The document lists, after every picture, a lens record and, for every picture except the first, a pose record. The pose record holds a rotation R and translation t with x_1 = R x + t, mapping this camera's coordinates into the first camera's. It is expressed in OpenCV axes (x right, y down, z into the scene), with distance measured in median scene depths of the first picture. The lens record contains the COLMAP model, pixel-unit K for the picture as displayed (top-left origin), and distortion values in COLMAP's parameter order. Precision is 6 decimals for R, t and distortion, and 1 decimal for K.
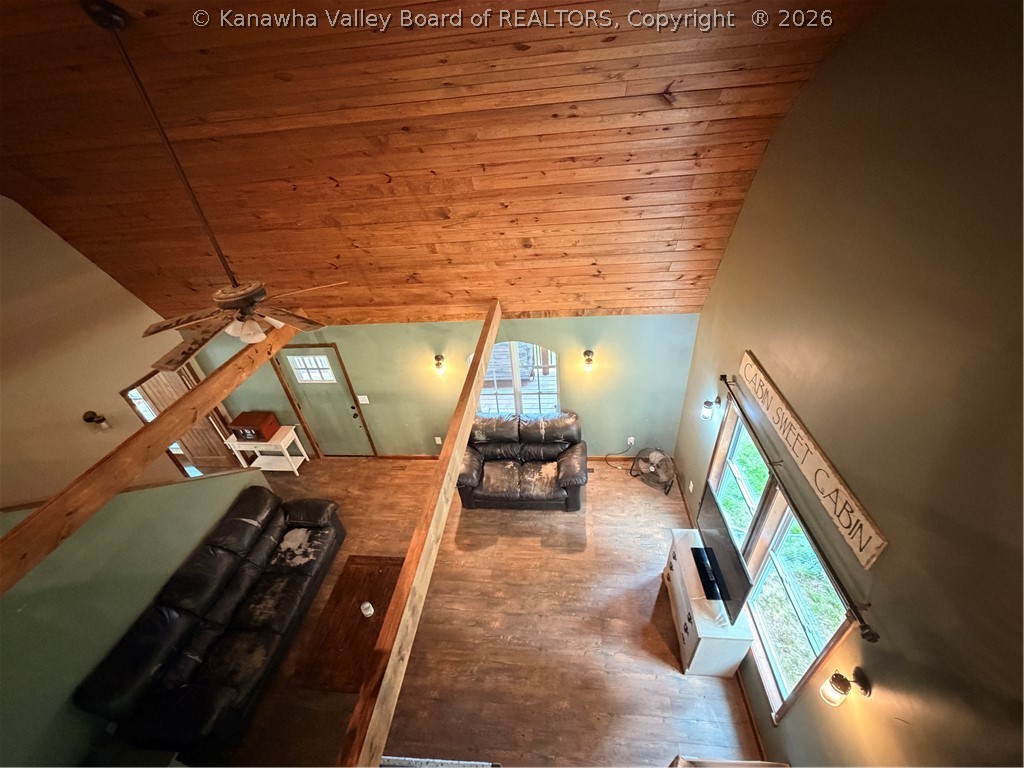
lens RADIAL K [[408.6, 0, 516.0], [0, 408.6, 382.2], [0, 0, 1]] dist [-0.002040, 0.000738]
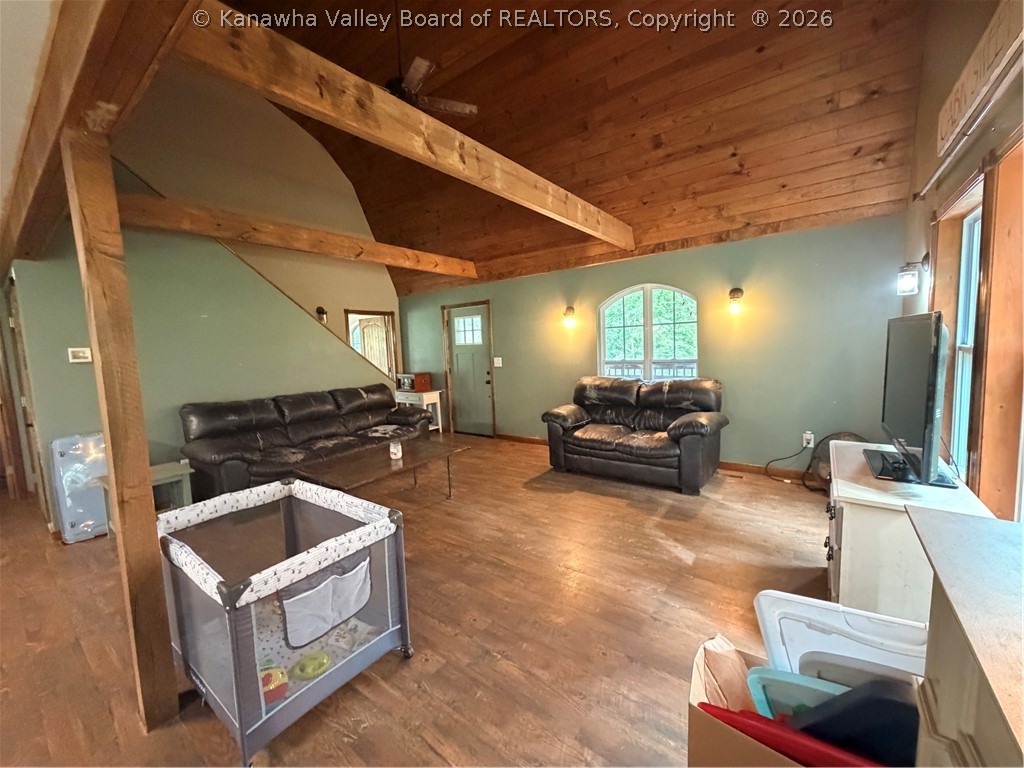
lens RADIAL K [[408.6, 0, 515.7], [0, 408.6, 381.0], [0, 0, 1]] dist [-0.002040, 0.000738]
pose [[0.852171, 0.092795, -0.514970, 0.262278], [-0.317905, 0.873512, -0.368665, 0.576858], [0.415622, 0.477877, 0.773881, 0.298099]]
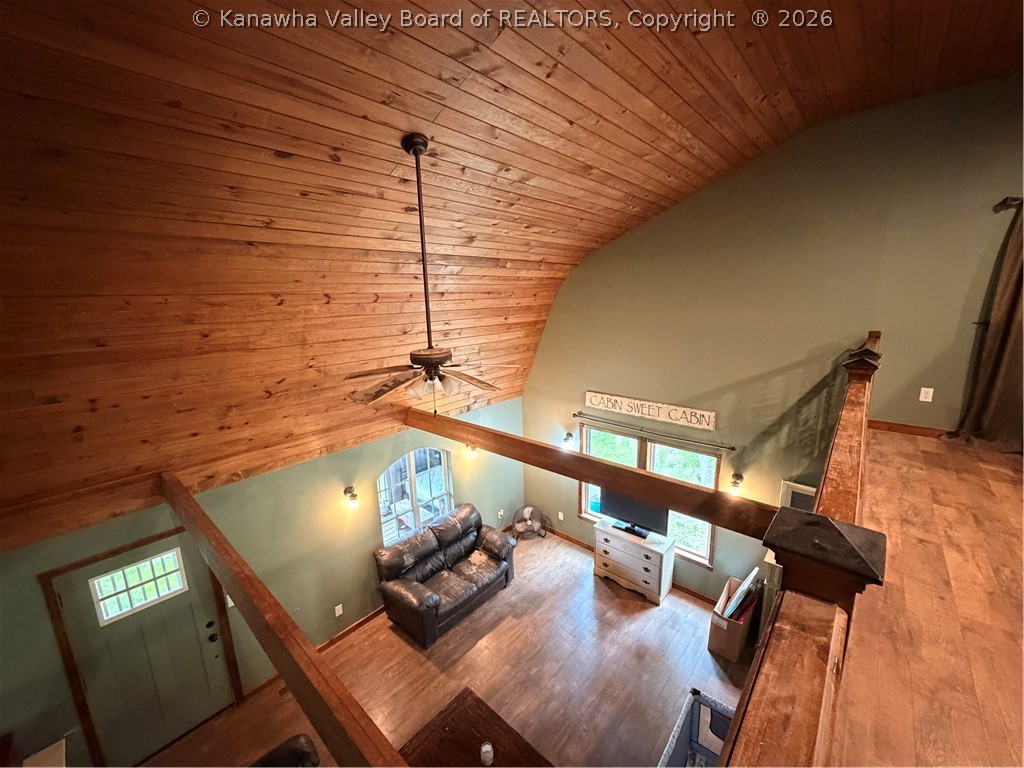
lens RADIAL K [[408.6, 0, 513.0], [0, 408.6, 384.6], [0, 0, 1]] dist [-0.002040, 0.000738]
pose [[0.590763, -0.105224, 0.799954, -0.776124], [0.435473, 0.876236, -0.206337, 0.092573], [-0.679236, 0.470254, 0.563470, 0.148564]]
